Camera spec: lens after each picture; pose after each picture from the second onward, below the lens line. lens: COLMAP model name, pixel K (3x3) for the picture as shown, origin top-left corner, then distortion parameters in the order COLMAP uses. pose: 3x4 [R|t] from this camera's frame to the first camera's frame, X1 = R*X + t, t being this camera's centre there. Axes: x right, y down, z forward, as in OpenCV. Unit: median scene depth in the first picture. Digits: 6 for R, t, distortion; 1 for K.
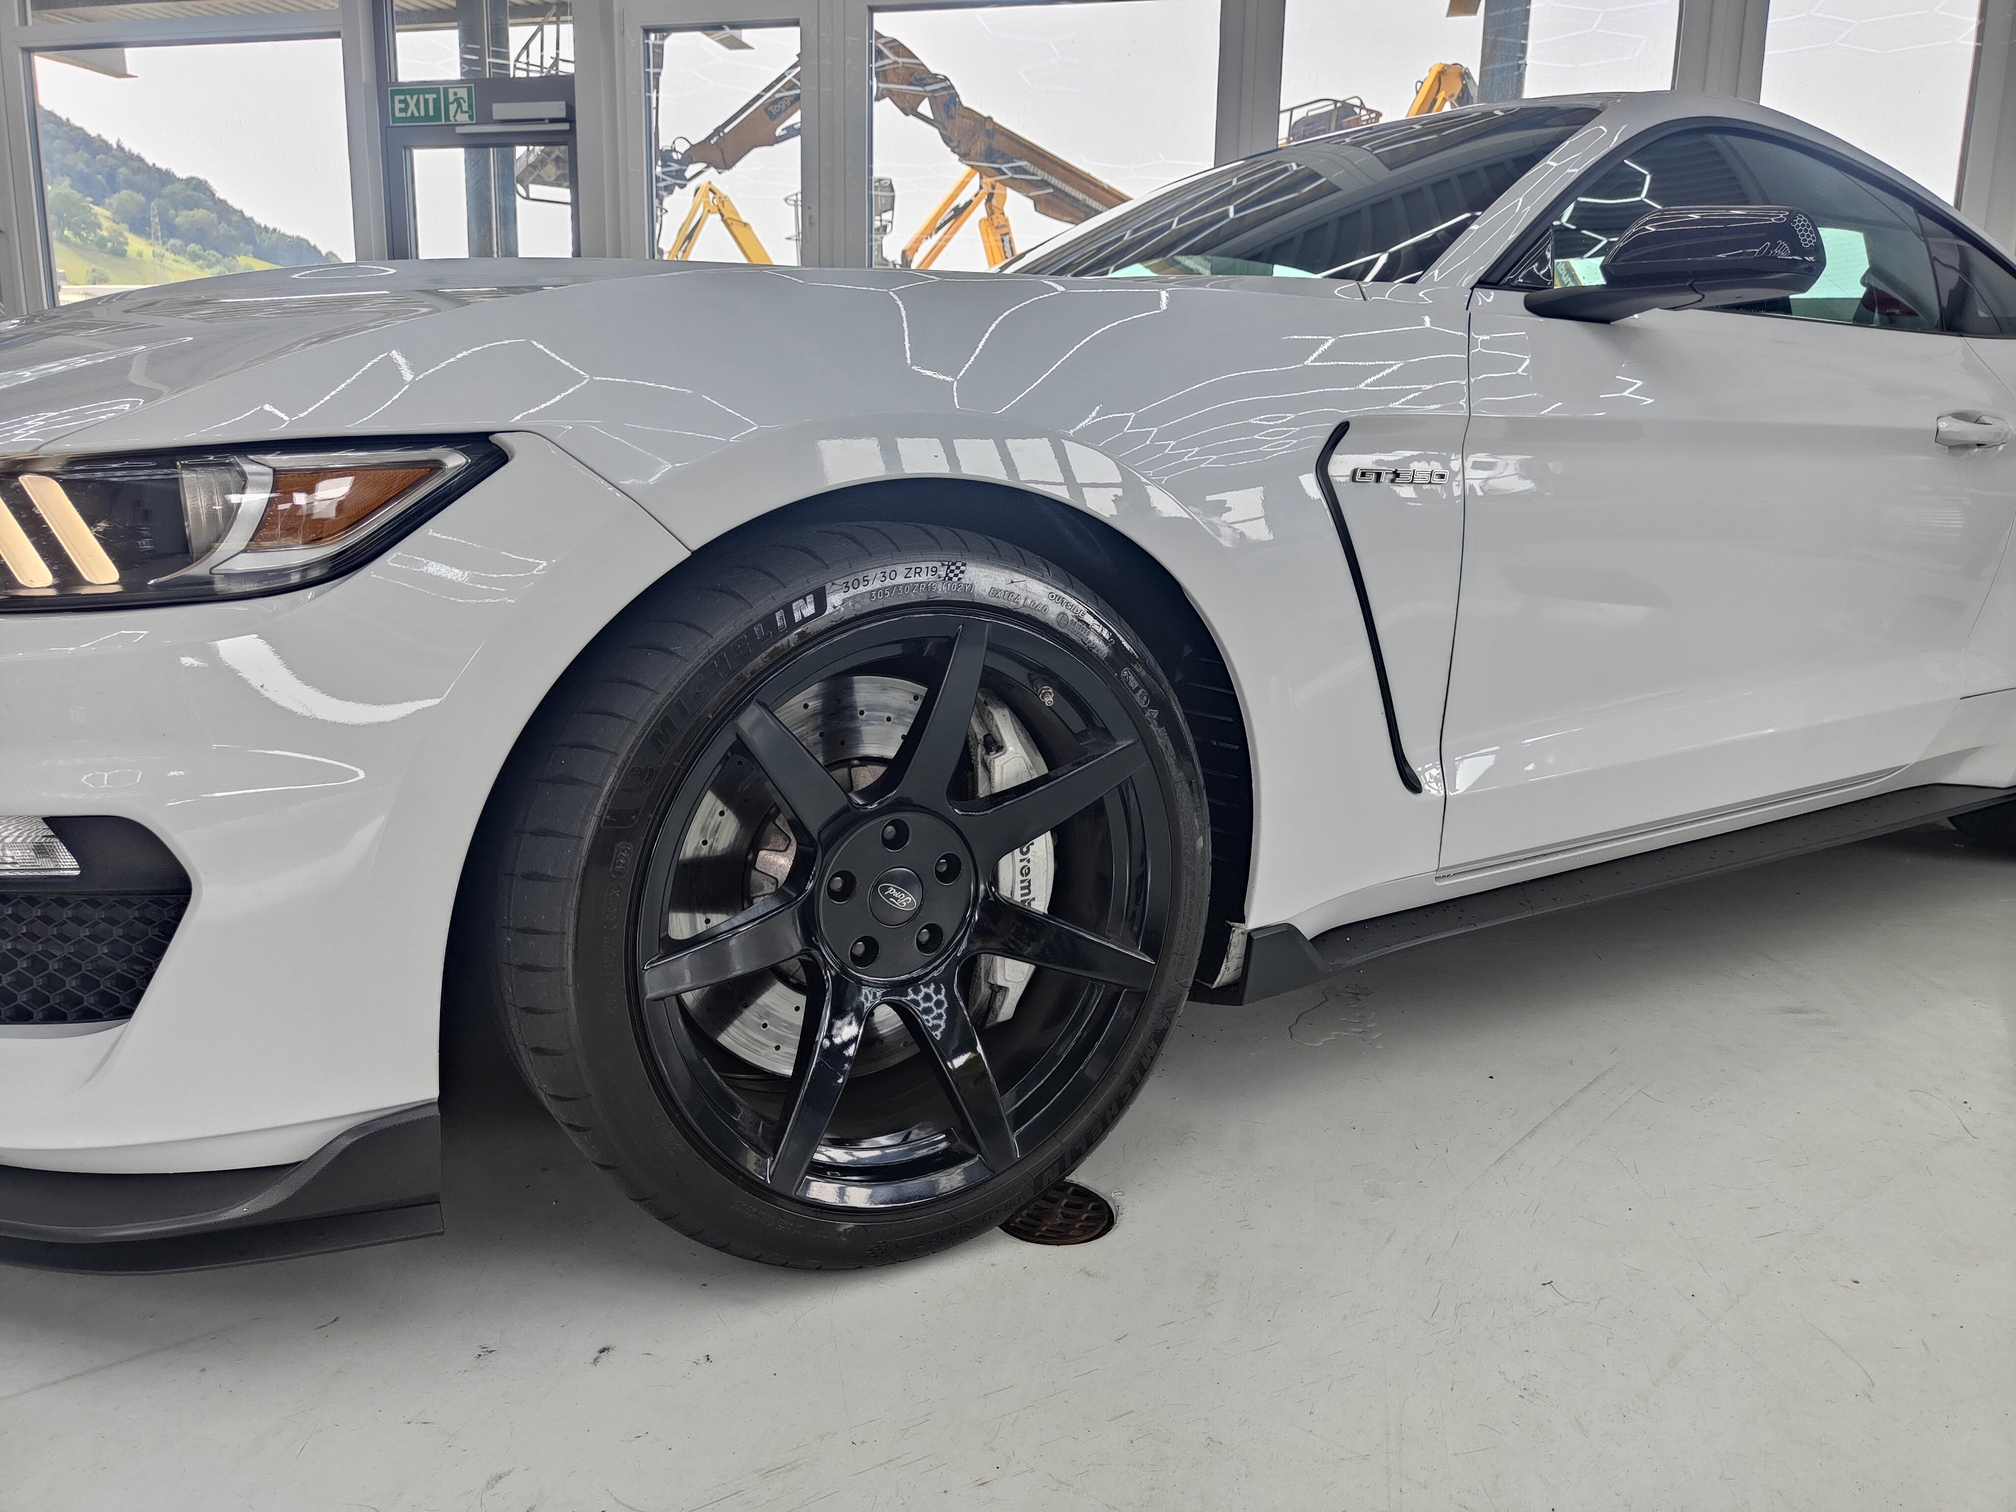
lens RADIAL K [[1415.9, 0, 1012.0], [0, 1415.9, 746.1], [0, 0, 1]] dist [0.007864, -0.002590]
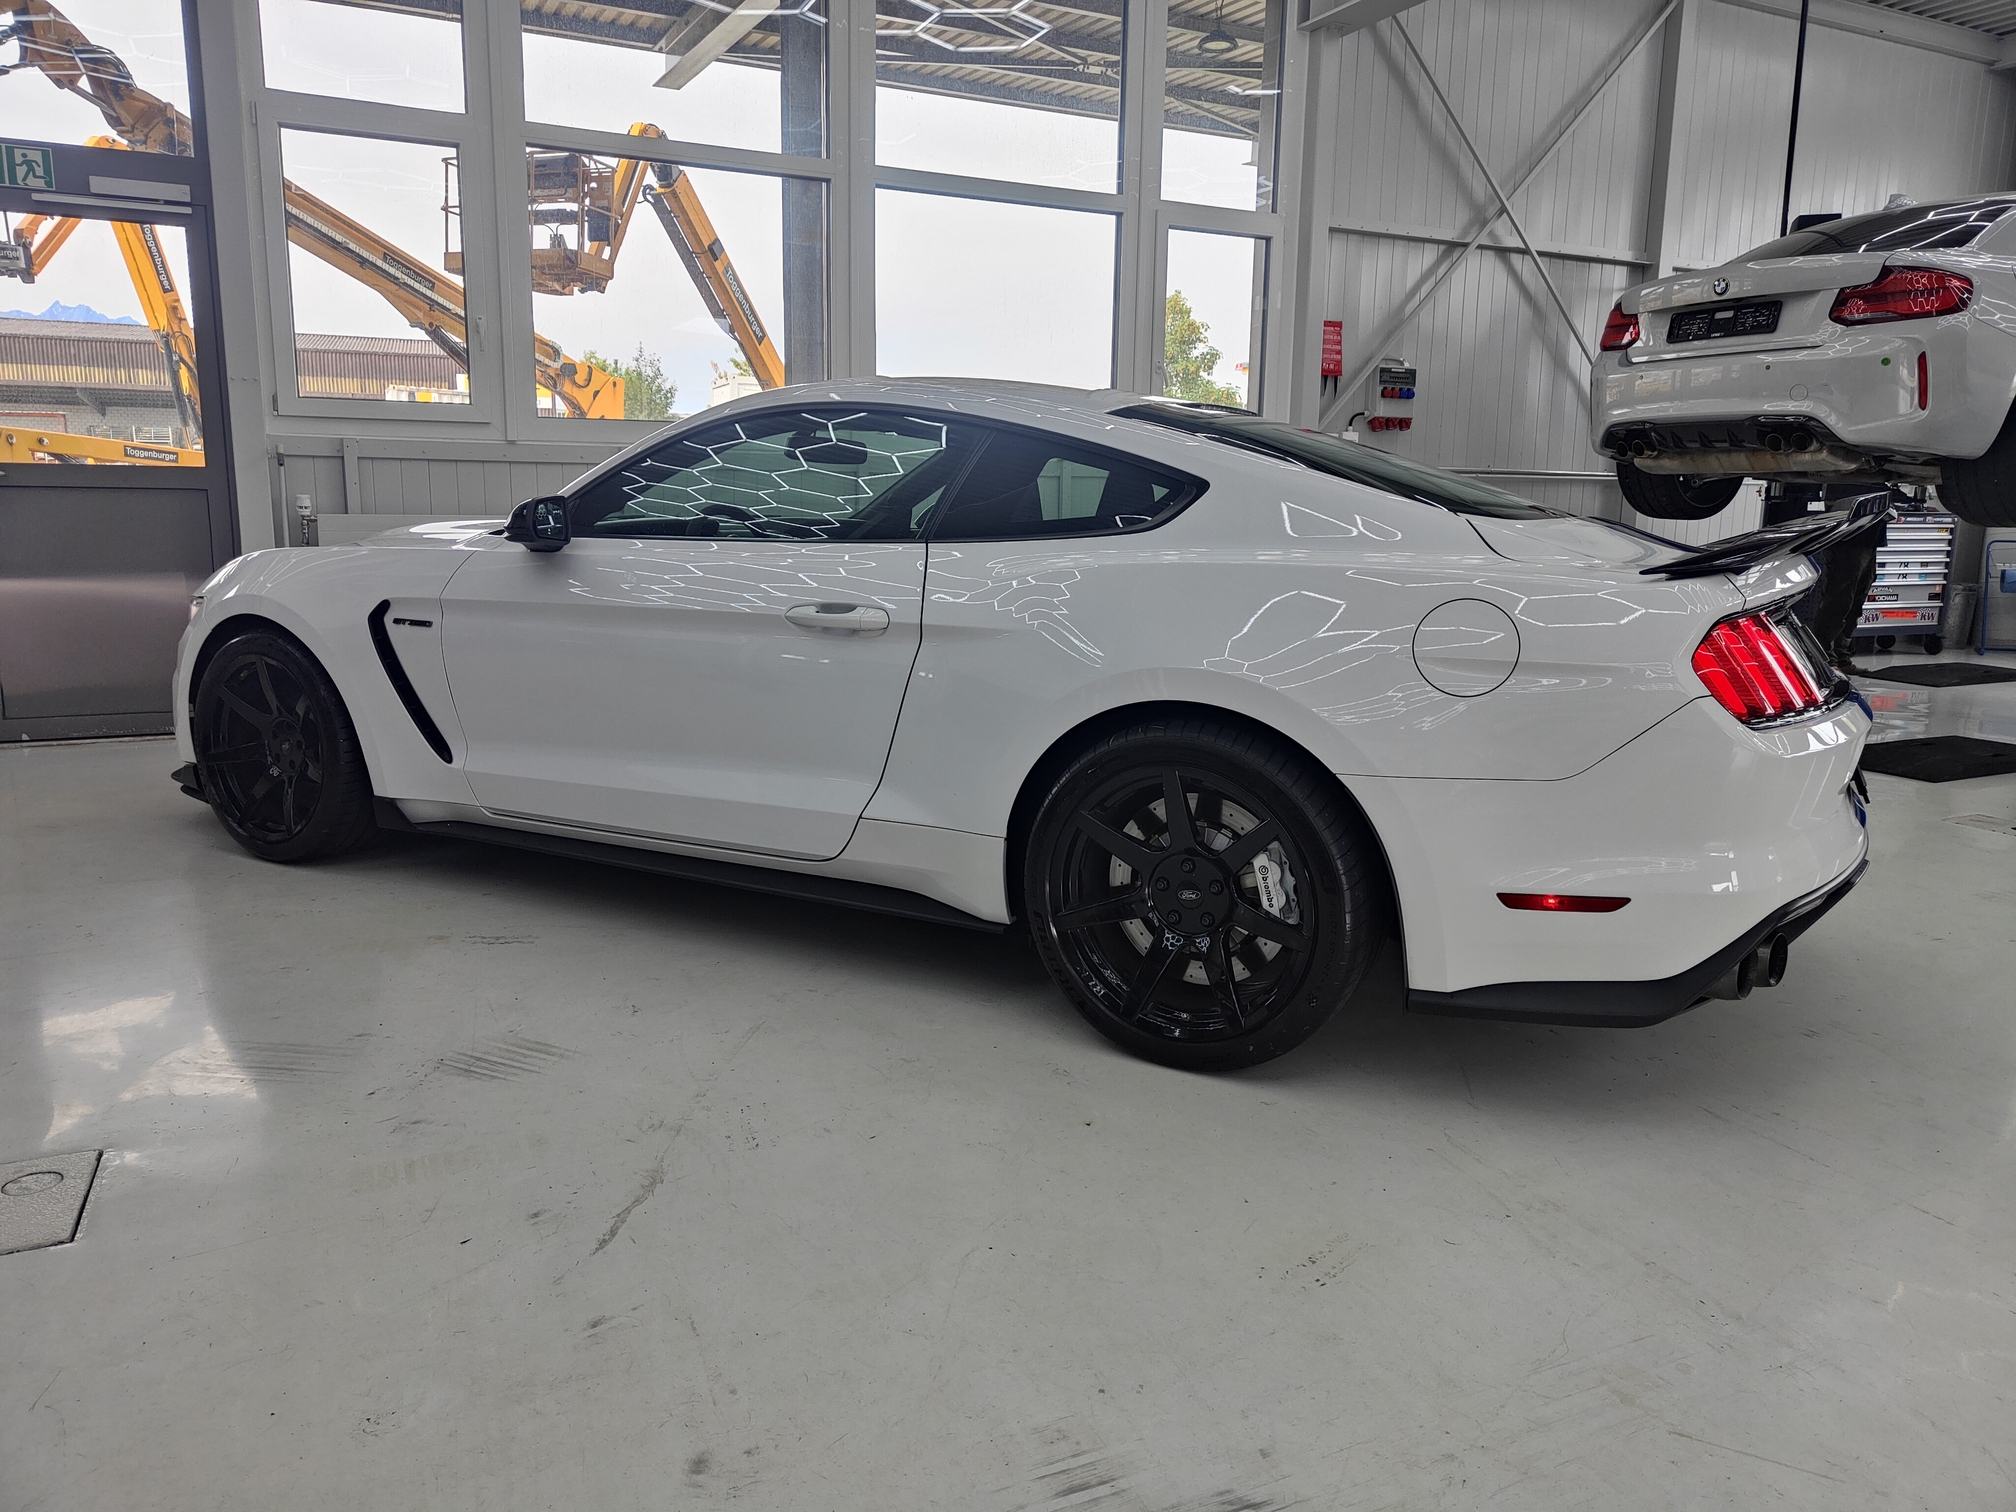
lens RADIAL K [[1415.9, 0, 1015.7], [0, 1415.9, 725.7], [0, 0, 1]] dist [0.007864, -0.002590]
pose [[0.782526, -0.111735, 0.612510, -2.036414], [0.110757, 0.993056, 0.039655, -0.267572], [-0.612688, 0.036809, 0.789467, -0.367696]]
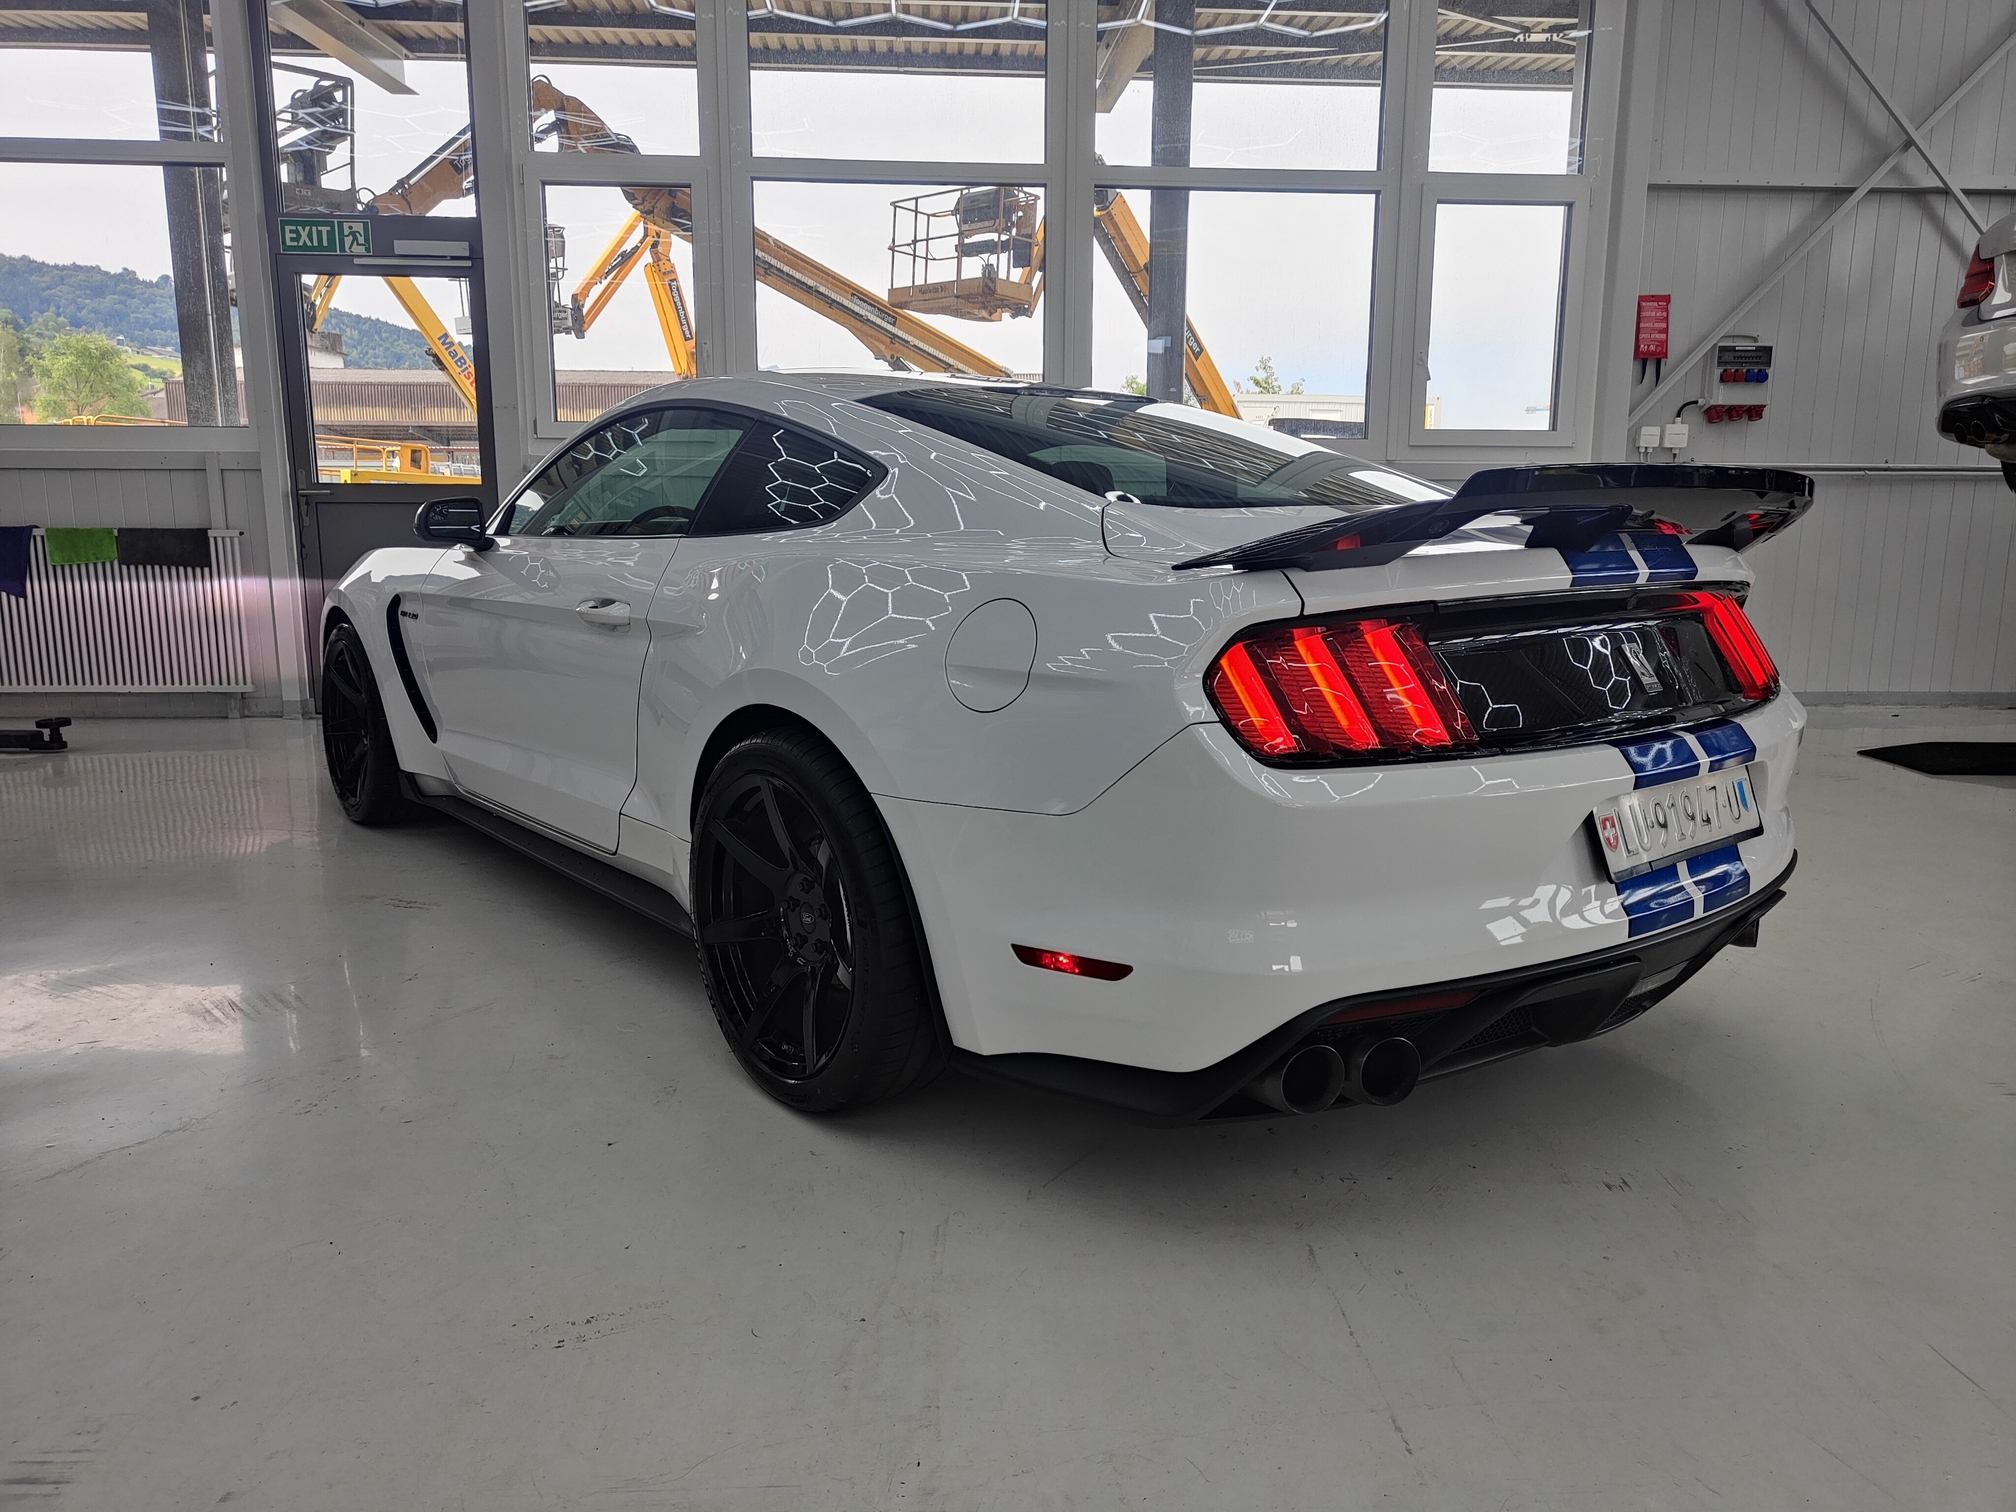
lens RADIAL K [[1415.9, 0, 1010.3], [0, 1415.9, 748.1], [0, 0, 1]] dist [0.007864, -0.002590]
pose [[0.959366, -0.064977, 0.274580, -0.955448], [0.065524, 0.997825, 0.007190, -0.147687], [-0.274450, 0.011094, 0.961537, -0.749879]]
